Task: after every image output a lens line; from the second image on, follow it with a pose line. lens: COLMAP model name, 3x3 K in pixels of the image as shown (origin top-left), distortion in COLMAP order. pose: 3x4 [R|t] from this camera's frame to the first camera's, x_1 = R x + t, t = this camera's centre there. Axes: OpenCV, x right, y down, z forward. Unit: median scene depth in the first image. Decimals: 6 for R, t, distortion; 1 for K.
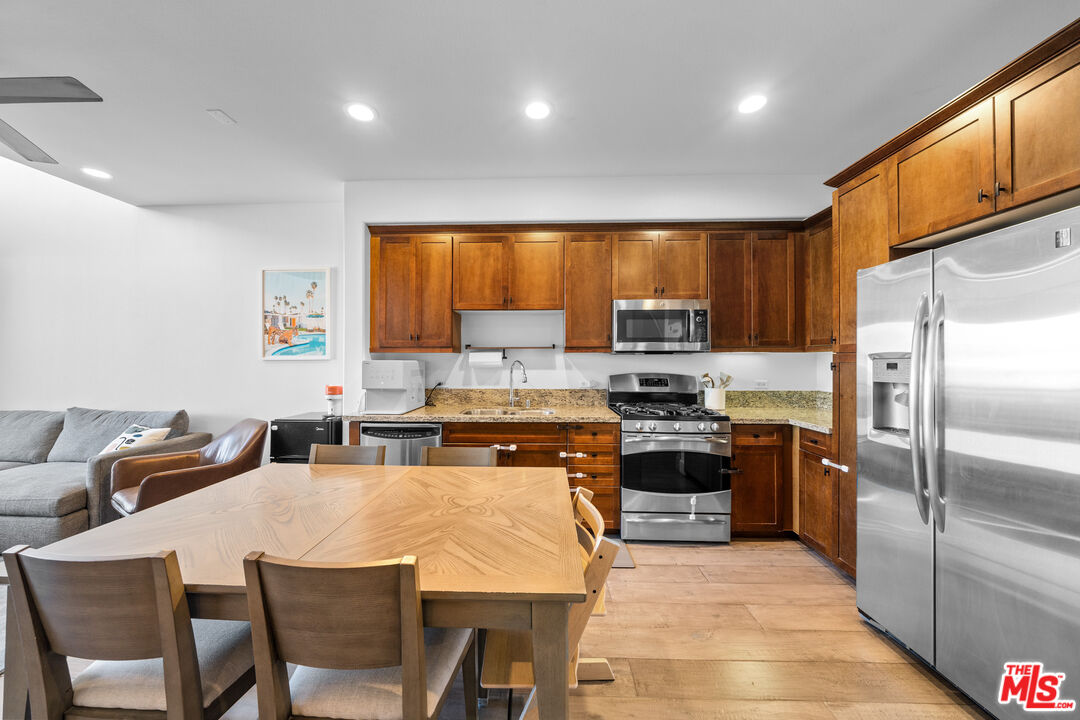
lens RADIAL K [[372.5, 0, 536.3], [0, 372.5, 357.9], [0, 0, 1]] dist [-0.002604, -0.000251]
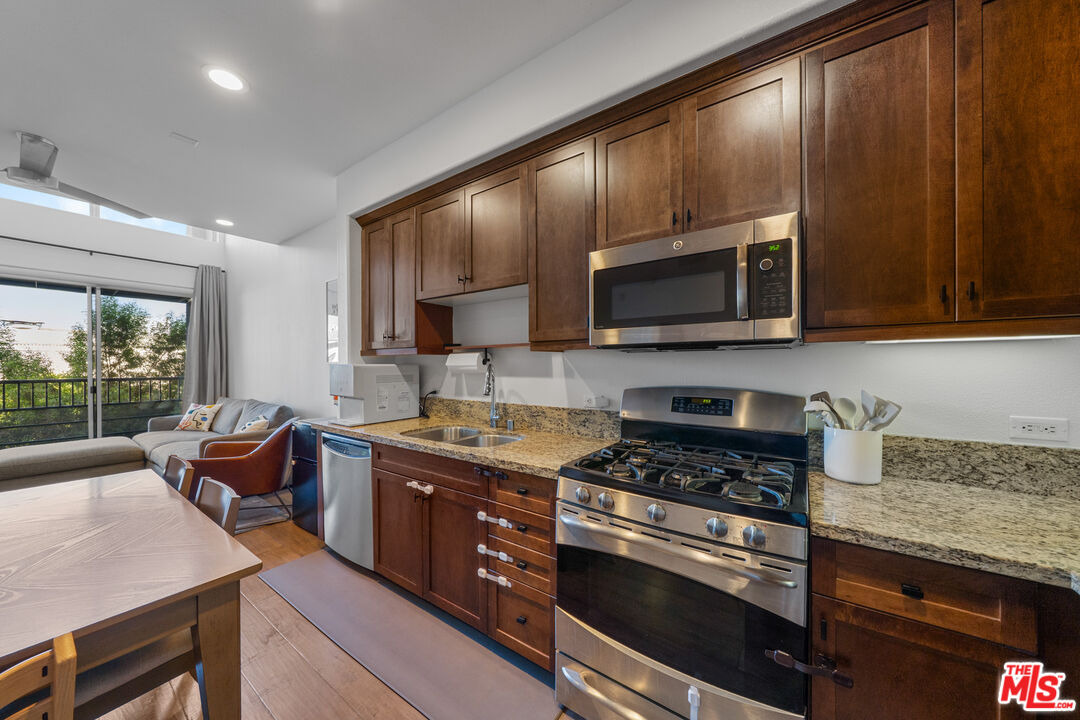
lens RADIAL K [[373.7, 0, 535.9], [0, 373.7, 365.5], [0, 0, 1]] dist [-0.001496, -0.000149]
pose [[0.830460, -0.001934, -0.557074, 0.437513], [0.009468, 0.999899, 0.010644, 0.003761], [0.556997, -0.014114, 0.830395, 0.478487]]
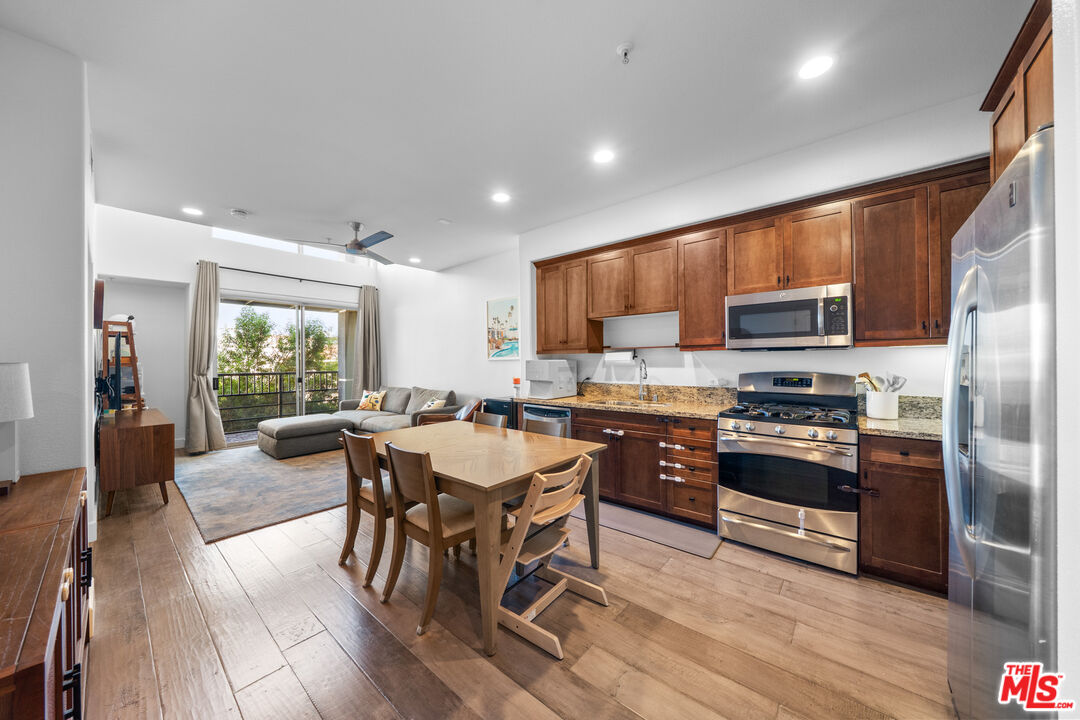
lens RADIAL K [[372.5, 0, 536.3], [0, 372.5, 357.9], [0, 0, 1]] dist [-0.002604, -0.000251]
pose [[0.781719, -0.011330, -0.623528, 0.416421], [0.015514, 0.999879, 0.001281, -0.002800], [0.623438, -0.010675, 0.781800, -0.078465]]
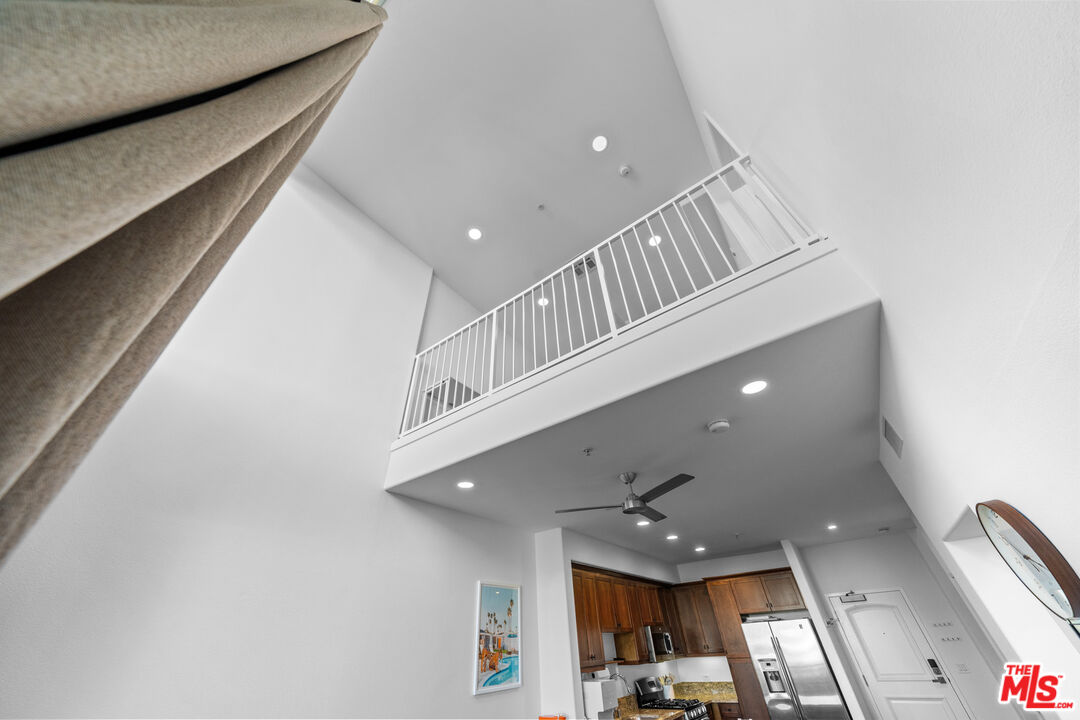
lens RADIAL K [[372.5, 0, 536.3], [0, 372.5, 357.9], [0, 0, 1]] dist [-0.002604, -0.000251]
pose [[0.568069, 0.485779, 0.664316, -1.888394], [0.035982, 0.791775, -0.609752, -0.100429], [-0.822194, 0.370285, 0.432303, 0.175879]]
